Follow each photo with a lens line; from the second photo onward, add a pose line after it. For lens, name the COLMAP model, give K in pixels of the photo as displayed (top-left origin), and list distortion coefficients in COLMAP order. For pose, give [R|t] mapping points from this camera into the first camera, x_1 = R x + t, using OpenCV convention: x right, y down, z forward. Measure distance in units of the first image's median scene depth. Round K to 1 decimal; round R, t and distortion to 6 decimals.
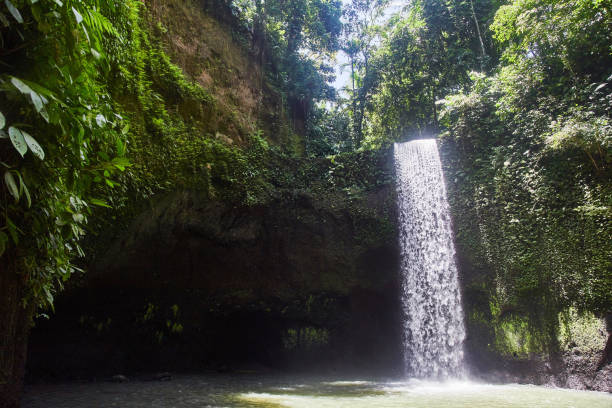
lens RADIAL K [[409.1, 0, 304.3], [0, 409.1, 201.8], [0, 0, 1]] dist [-0.109894, 0.046409]
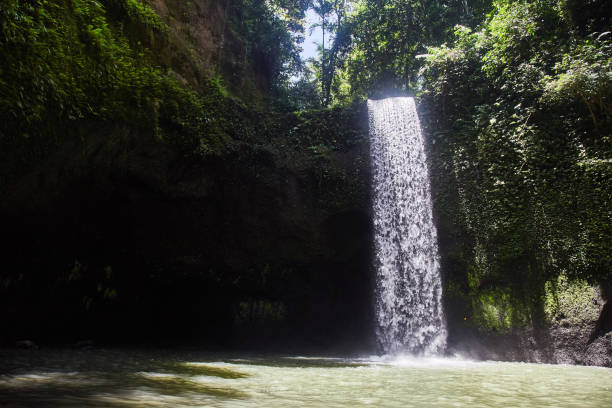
lens RADIAL K [[409.1, 0, 303.4], [0, 409.1, 202.2], [0, 0, 1]] dist [-0.109894, 0.046409]
pose [[0.992781, 0.049921, 0.109058, -0.011199], [-0.052068, 0.998500, 0.016934, 0.088153], [-0.108049, -0.022490, 0.993891, 0.125440]]
